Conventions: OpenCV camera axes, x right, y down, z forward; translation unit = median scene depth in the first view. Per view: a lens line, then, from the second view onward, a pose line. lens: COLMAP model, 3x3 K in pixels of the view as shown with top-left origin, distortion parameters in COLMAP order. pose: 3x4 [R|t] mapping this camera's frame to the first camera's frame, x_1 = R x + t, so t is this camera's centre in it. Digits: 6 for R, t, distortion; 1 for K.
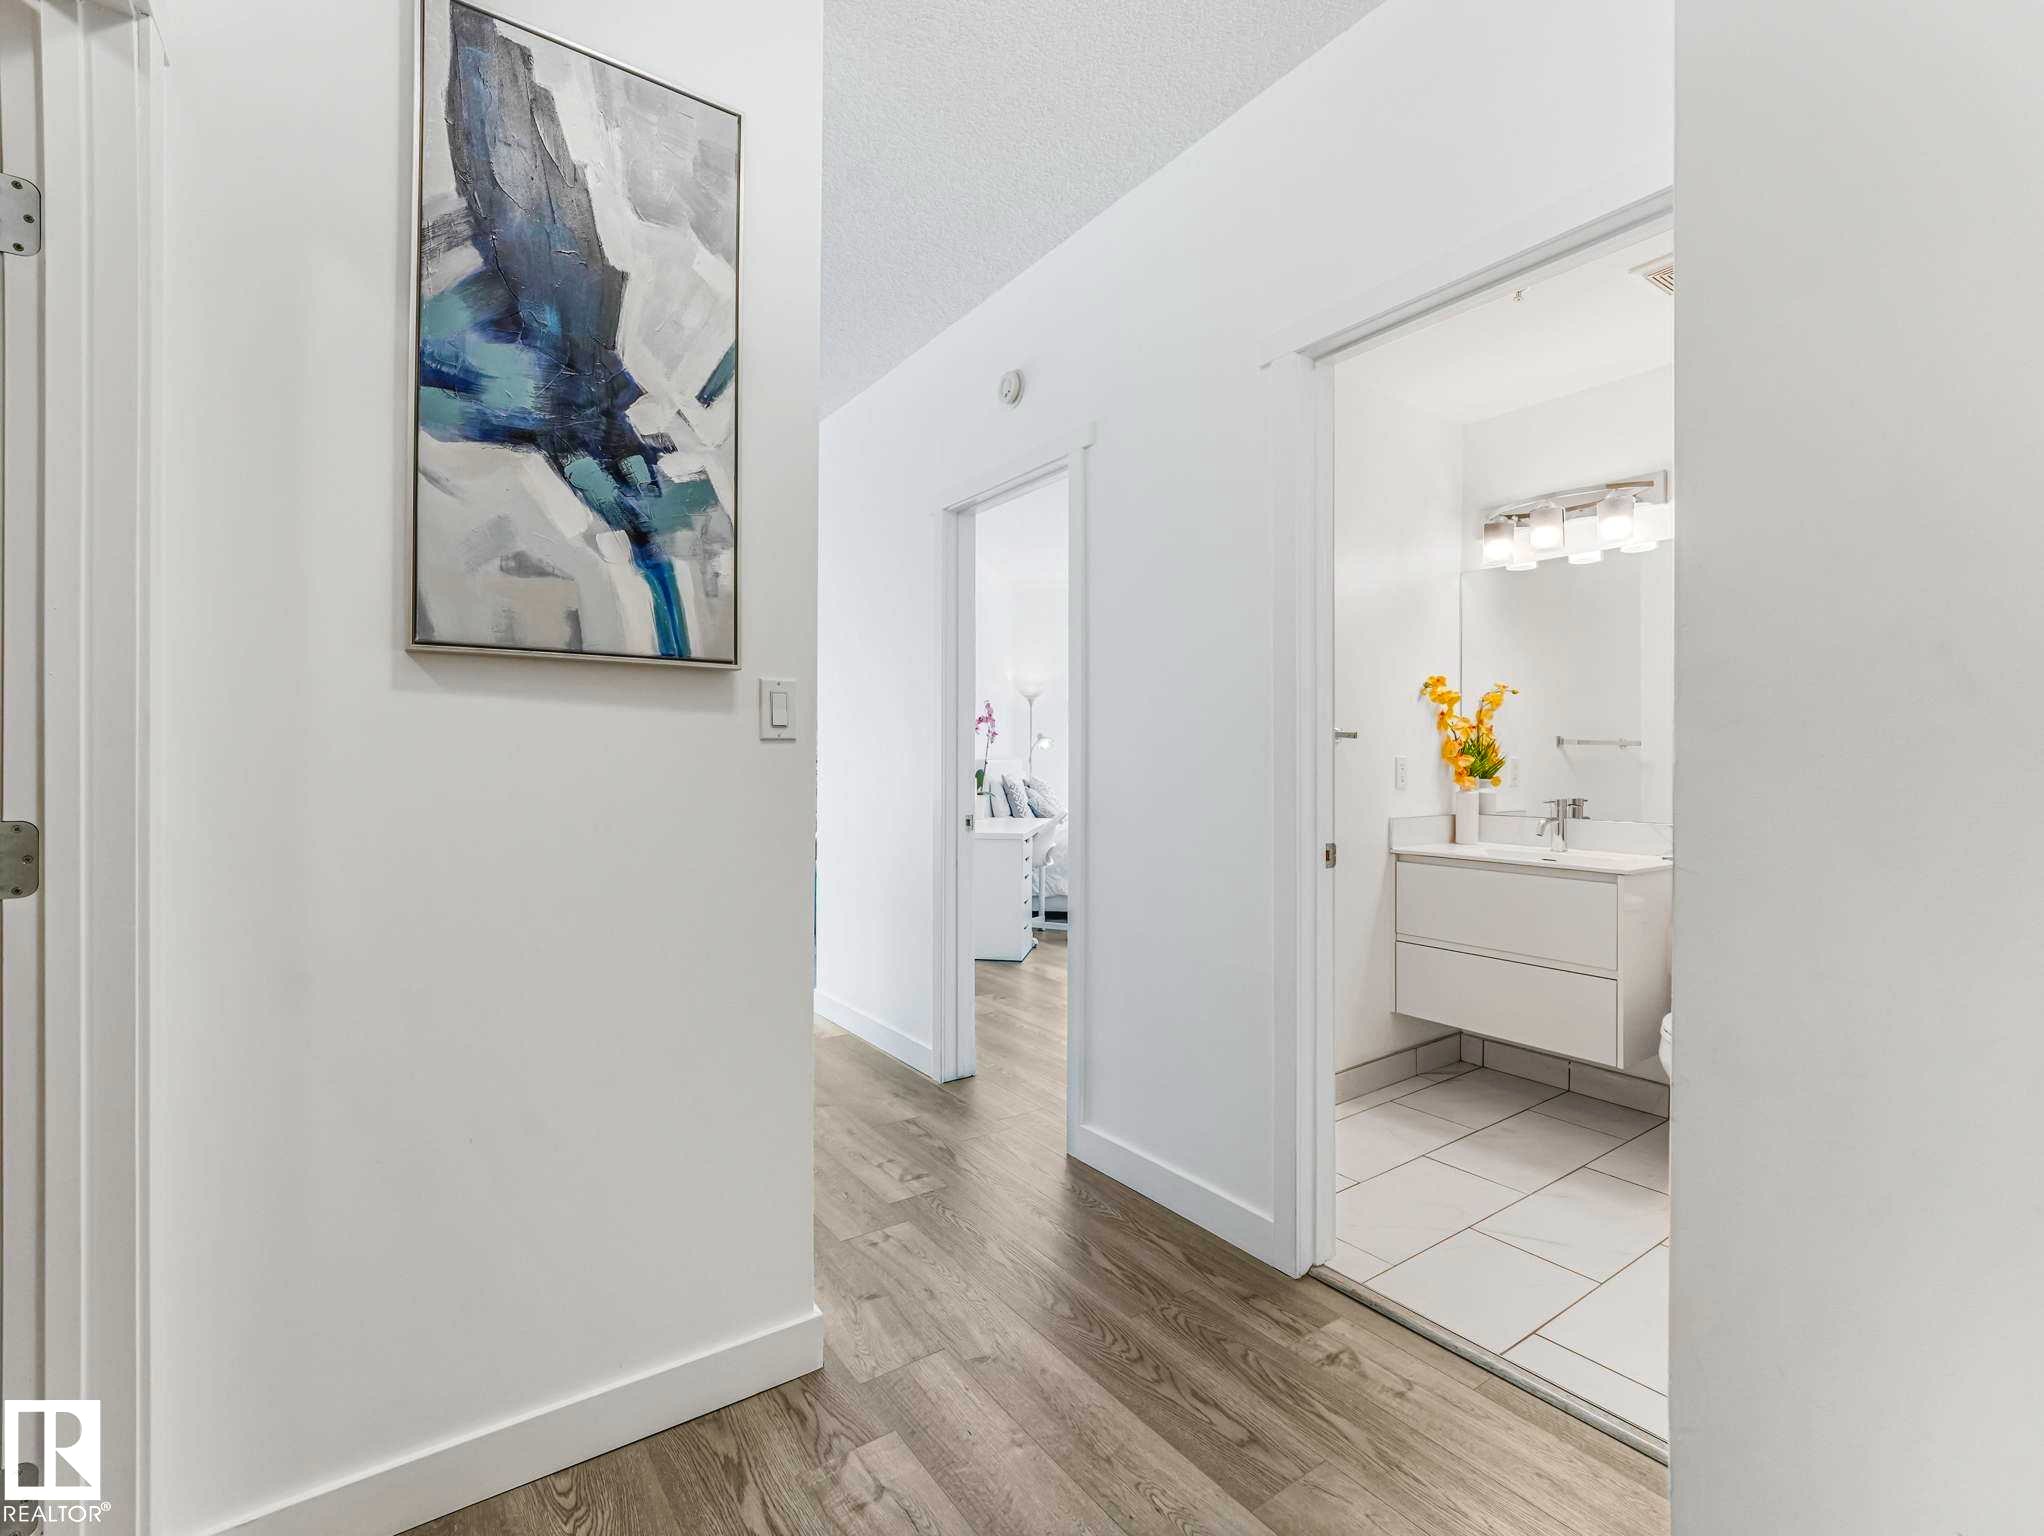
lens RADIAL K [[939.4, 0, 1017.4], [0, 939.4, 778.9], [0, 0, 1]] dist [0.029514, -0.012858]
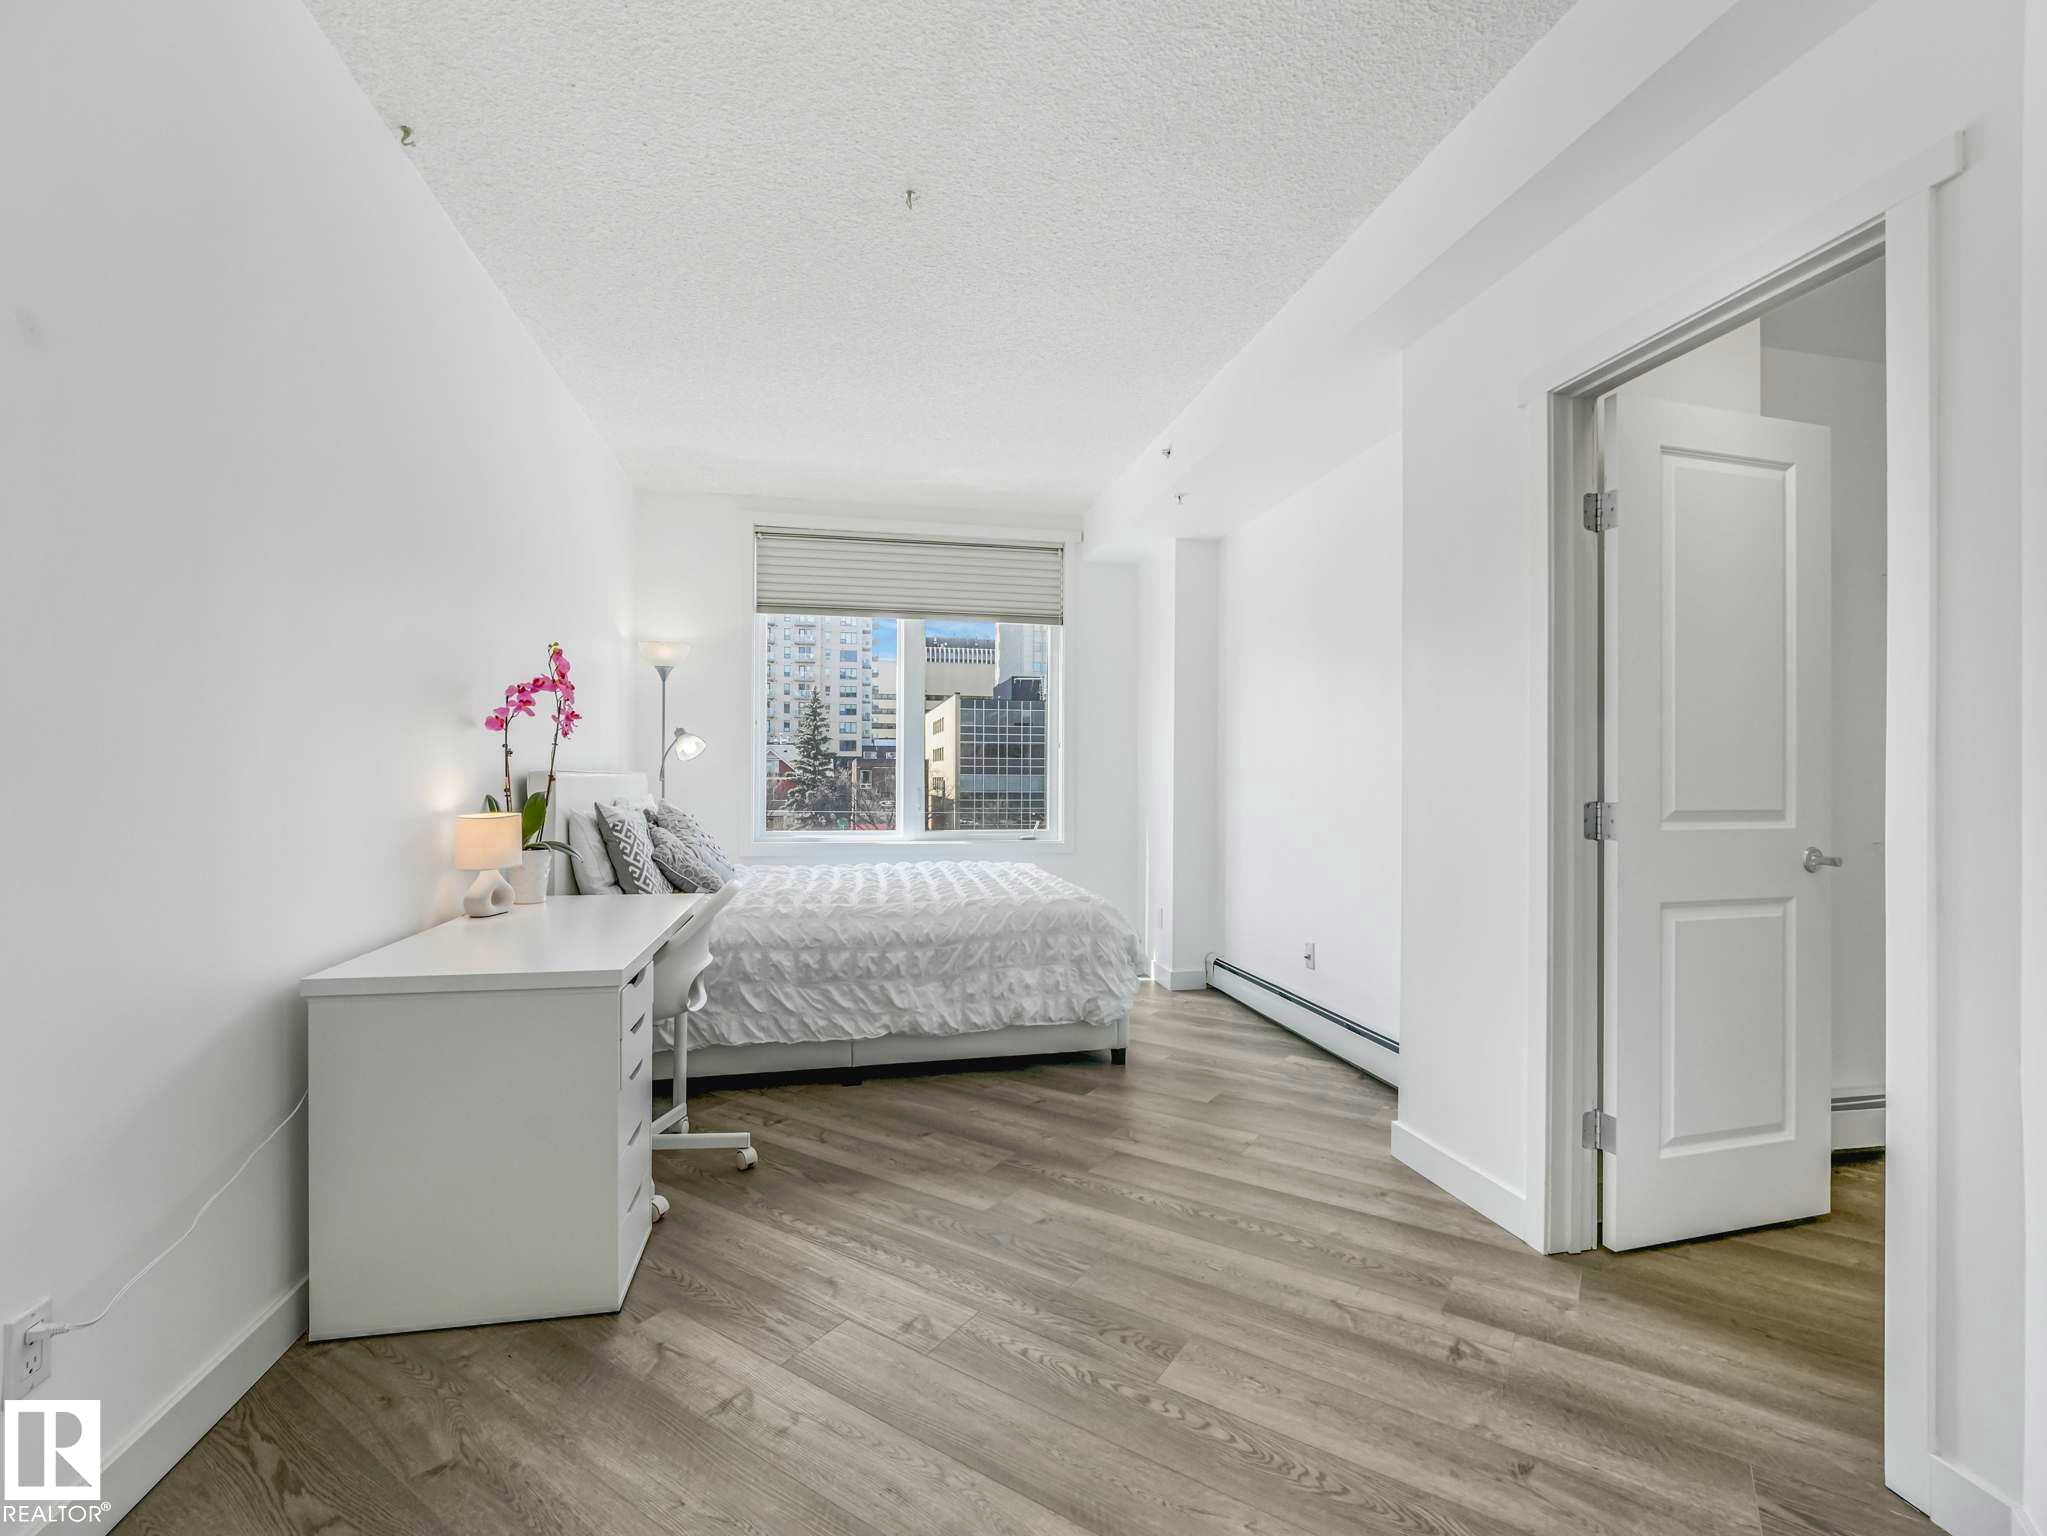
lens RADIAL K [[940.8, 0, 1018.9], [0, 940.8, 778.9], [0, 0, 1]] dist [0.029514, -0.012858]
pose [[0.934929, 0.000305, 0.354834, 0.015974], [0.005956, 0.999845, -0.016552, -0.007667], [-0.354784, 0.017588, 0.934783, 0.478639]]
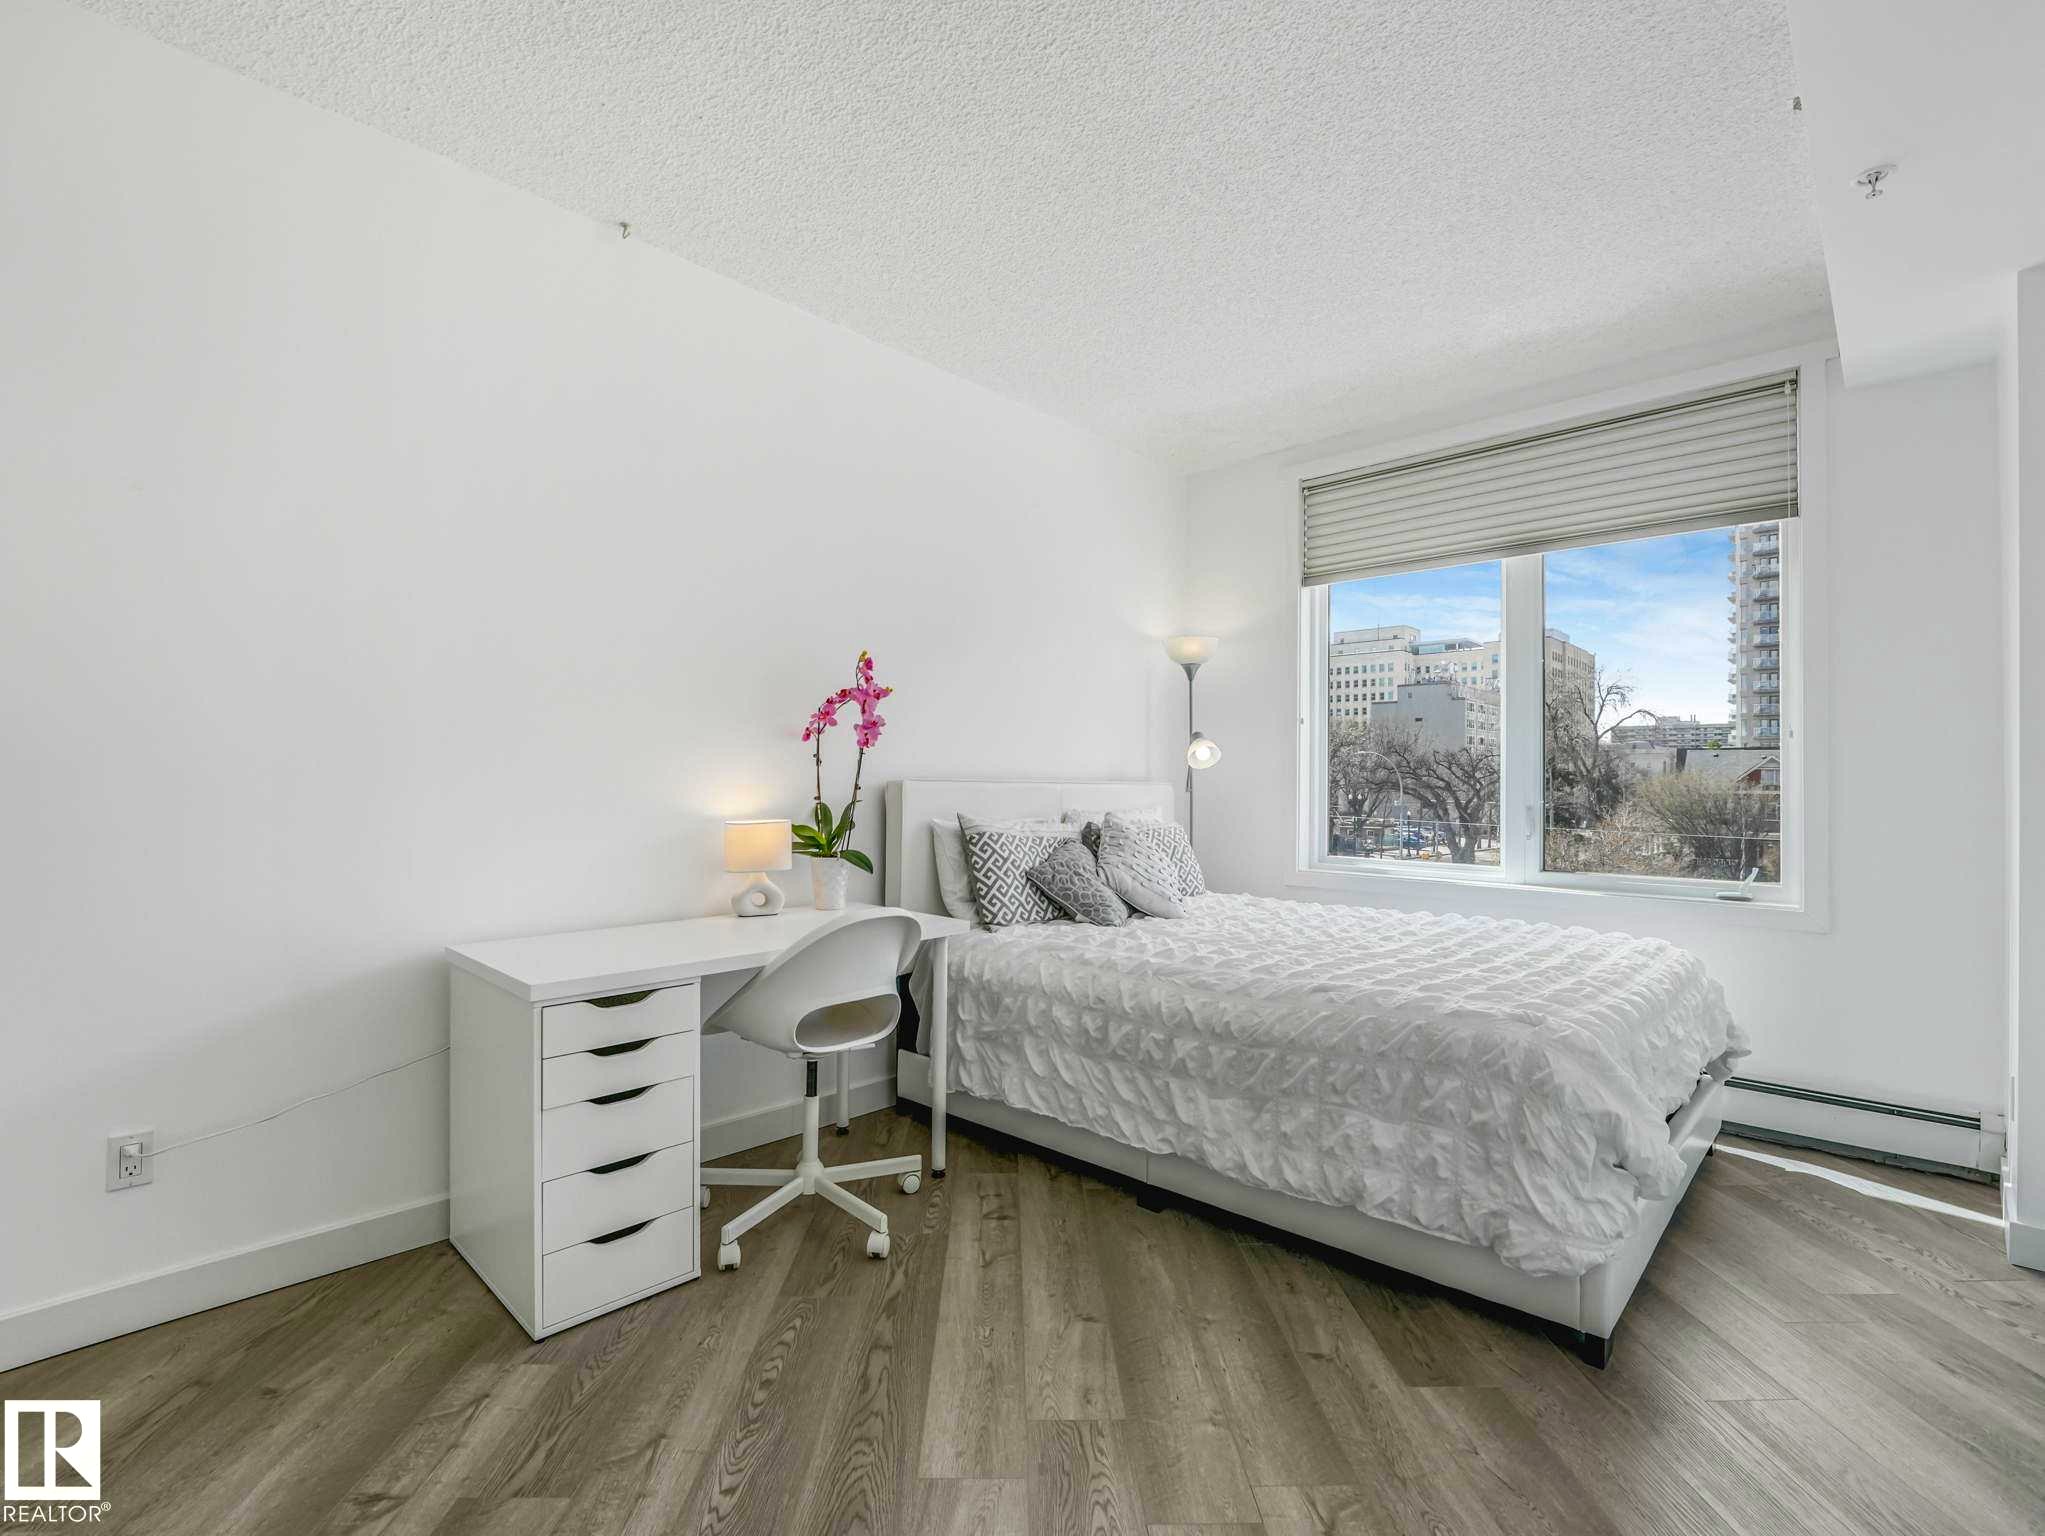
lens RADIAL K [[950.4, 0, 1022.5], [0, 950.4, 768.0], [0, 0, 1]] dist [0.034702, -0.013844]
pose [[0.840158, -0.001293, -0.542340, 0.284923], [-0.016804, 0.999455, -0.028416, -0.014815], [0.542081, 0.032987, 0.839678, 0.642417]]
